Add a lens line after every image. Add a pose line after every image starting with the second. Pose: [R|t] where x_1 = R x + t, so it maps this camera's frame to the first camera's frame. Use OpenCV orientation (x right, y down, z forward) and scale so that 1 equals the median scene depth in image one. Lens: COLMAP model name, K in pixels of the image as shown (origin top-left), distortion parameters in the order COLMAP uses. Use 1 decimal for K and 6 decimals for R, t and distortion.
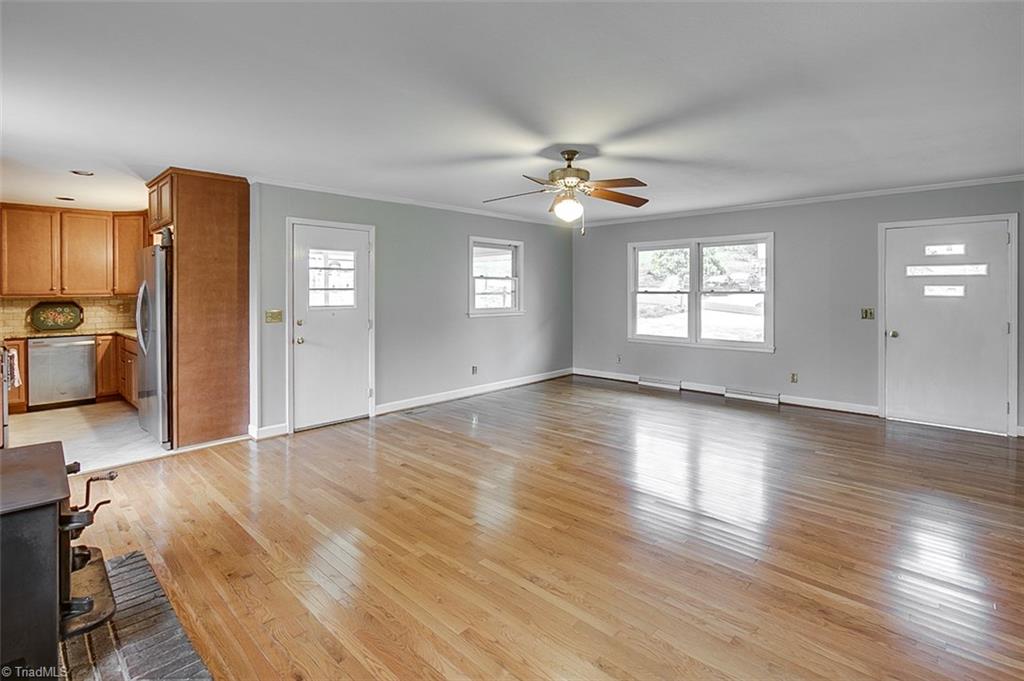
lens RADIAL K [[510.9, 0, 512.5], [0, 510.9, 293.8], [0, 0, 1]] dist [-0.003750, -0.000212]
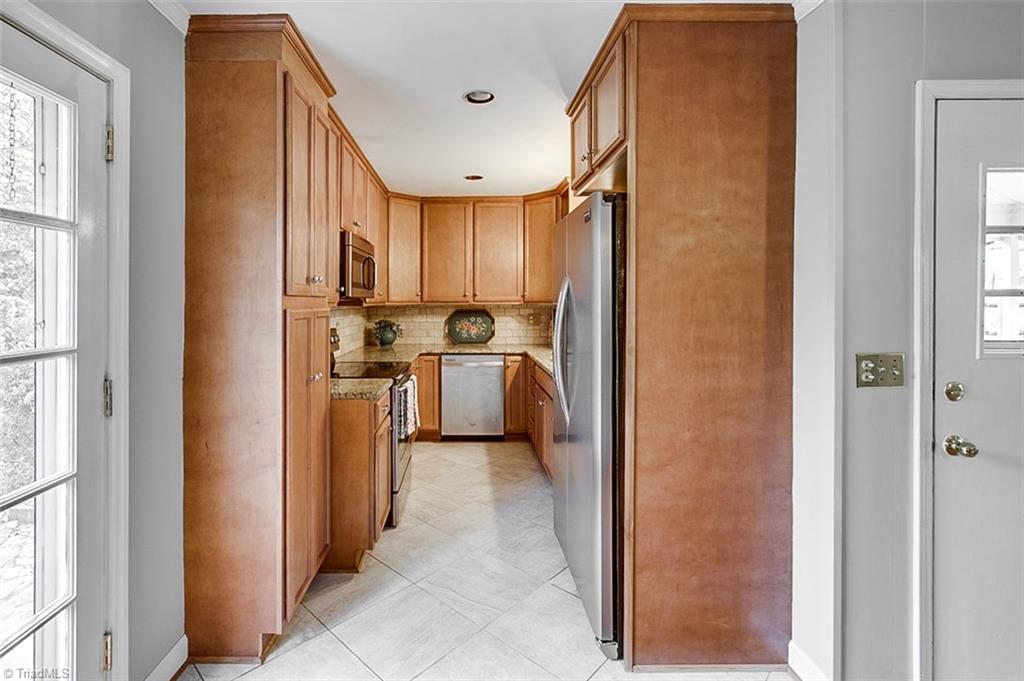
lens RADIAL K [[496.4, 0, 489.0], [0, 496.4, 300.4], [0, 0, 1]] dist [0.001536, 0.000060]
pose [[0.737823, 0.005920, -0.674969, -0.327868], [-0.007509, 0.999972, 0.000562, -0.001349], [0.674953, 0.004654, 0.737846, 0.428423]]
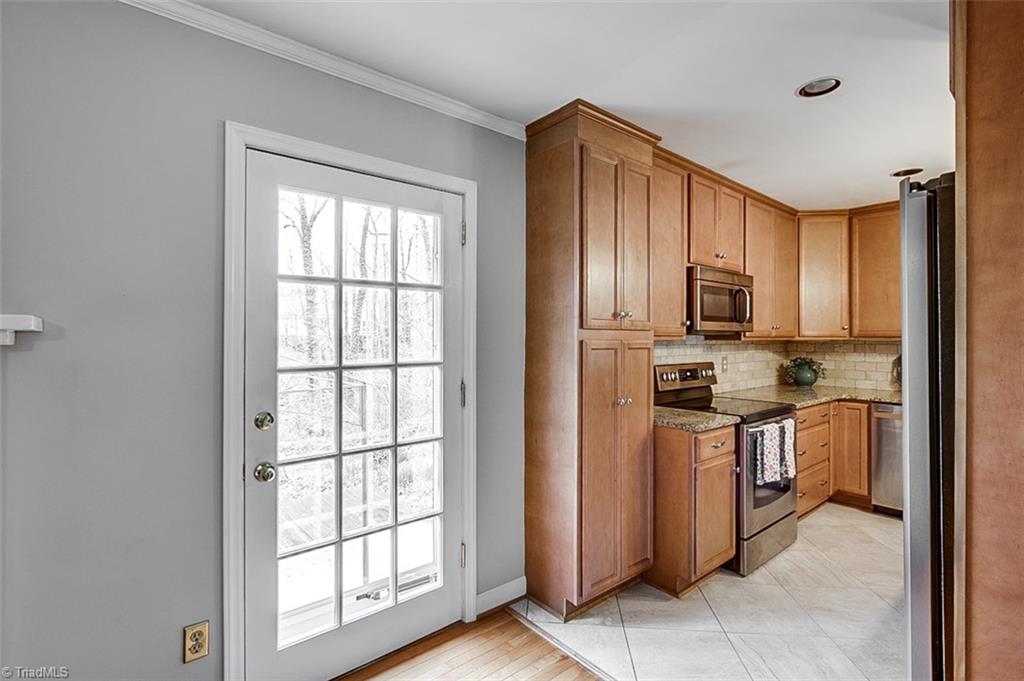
lens RADIAL K [[495.6, 0, 503.9], [0, 495.6, 335.0], [0, 0, 1]] dist [0.000309, -0.000020]
pose [[-0.089342, 0.003522, -0.995995, -0.250491], [-0.005575, 0.999976, 0.004036, 0.000073], [0.995985, 0.005914, -0.089320, 0.548804]]
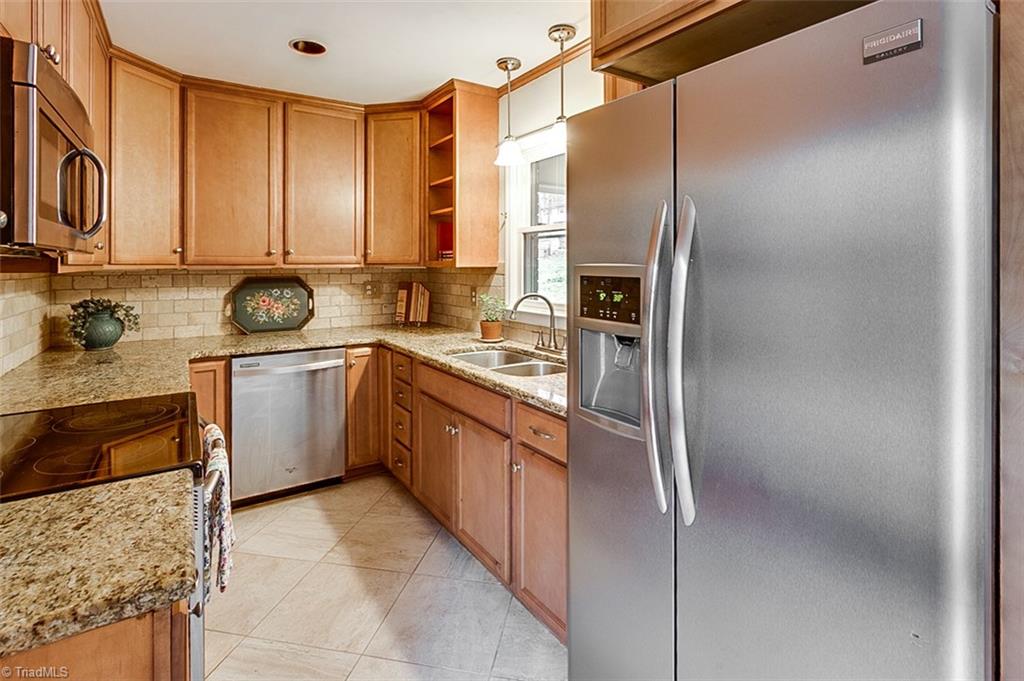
lens RADIAL K [[492.1, 0, 495.3], [0, 492.1, 264.5], [0, 0, 1]] dist [0.006480, 0.000497]
pose [[0.975563, 0.006076, -0.219634, -0.582766], [-0.006909, 0.999972, -0.003023, 0.002058], [0.219609, 0.004467, 0.975578, 0.577318]]
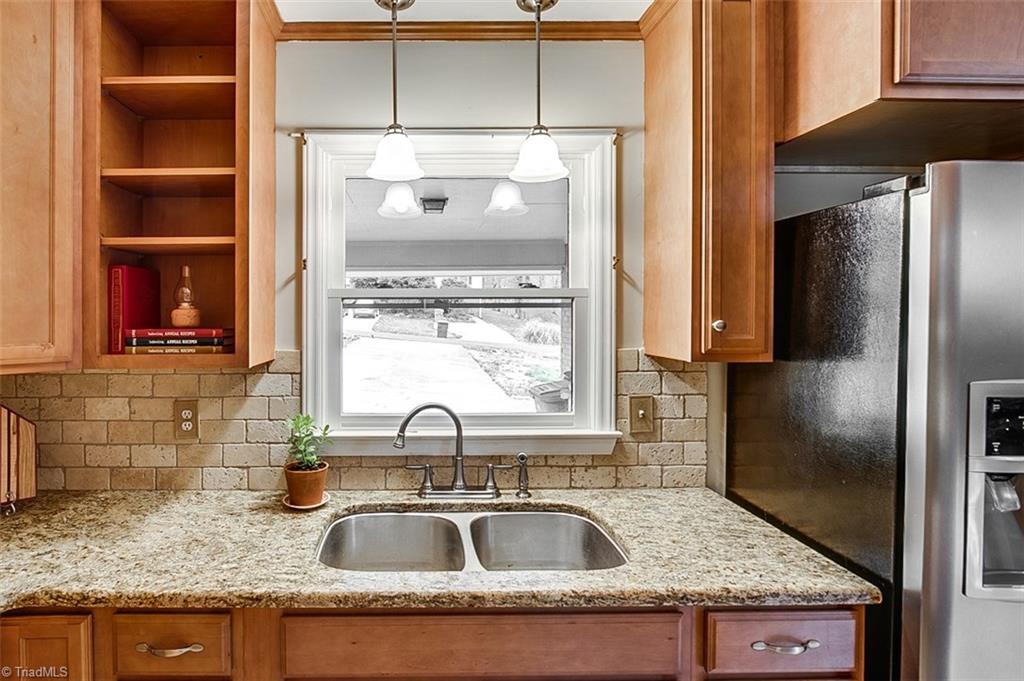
lens RADIAL K [[495.6, 0, 503.9], [0, 495.6, 335.0], [0, 0, 1]] dist [0.000309, -0.000020]
pose [[0.705698, -0.011407, 0.708421, -0.807373], [0.001294, 0.999889, 0.014812, -0.015135], [-0.708512, -0.009536, 0.705635, 0.801234]]
